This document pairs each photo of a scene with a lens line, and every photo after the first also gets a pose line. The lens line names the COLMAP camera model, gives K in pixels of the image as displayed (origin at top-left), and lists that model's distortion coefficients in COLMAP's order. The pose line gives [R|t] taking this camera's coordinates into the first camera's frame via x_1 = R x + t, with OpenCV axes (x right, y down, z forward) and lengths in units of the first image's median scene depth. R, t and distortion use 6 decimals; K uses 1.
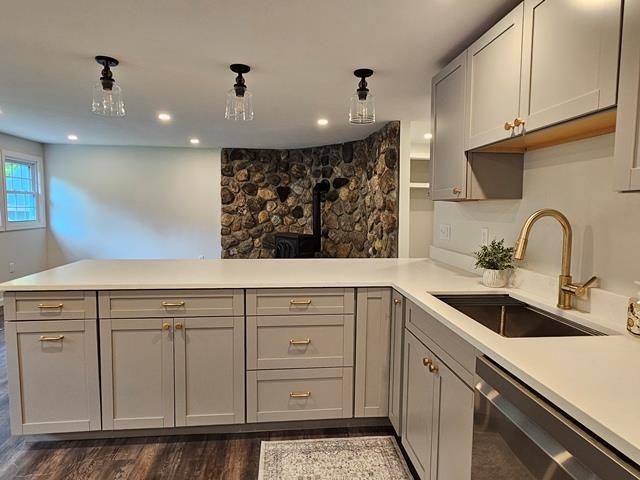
lens RADIAL K [[388.0, 0, 320.0], [0, 388.0, 240.0], [0, 0, 1]] dist [0.004712, 0.001855]
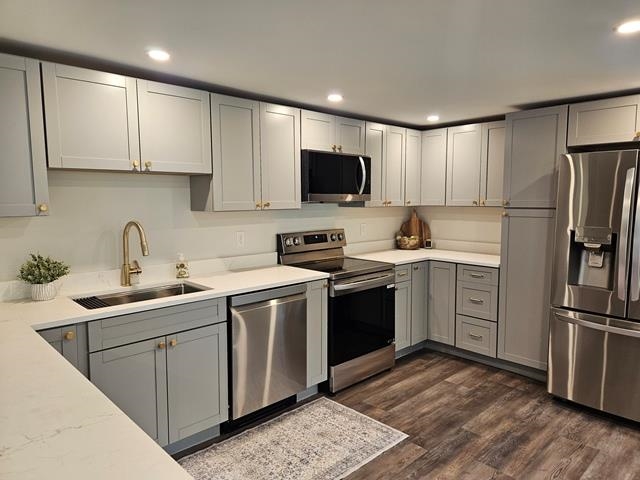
lens RADIAL K [[431.9, 0, 312.9], [0, 431.9, 234.9], [0, 0, 1]] dist [0.013933, -0.004787]
pose [[-0.603103, -0.081889, 0.793449, -0.306178], [0.060885, 0.987089, 0.148152, -0.060240], [-0.795336, 0.137660, -0.590330, 0.372369]]
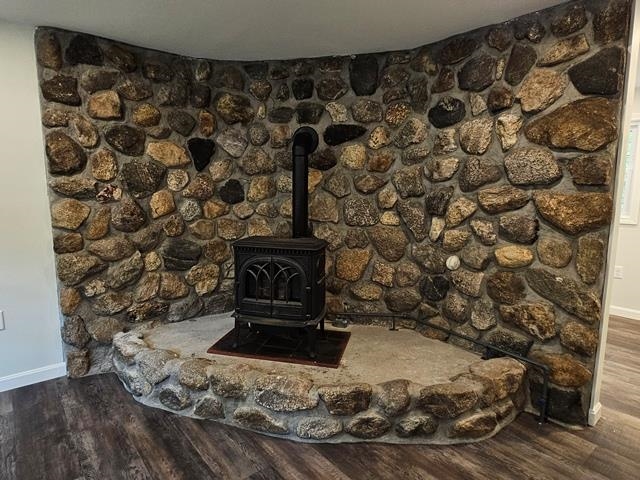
lens RADIAL K [[388.0, 0, 320.0], [0, 388.0, 240.0], [0, 0, 1]] dist [0.004712, 0.001855]
pose [[0.835674, -0.084901, 0.542624, -0.253500], [0.052338, 0.995794, 0.075203, -0.043401], [-0.546726, -0.034445, 0.836603, 0.537092]]
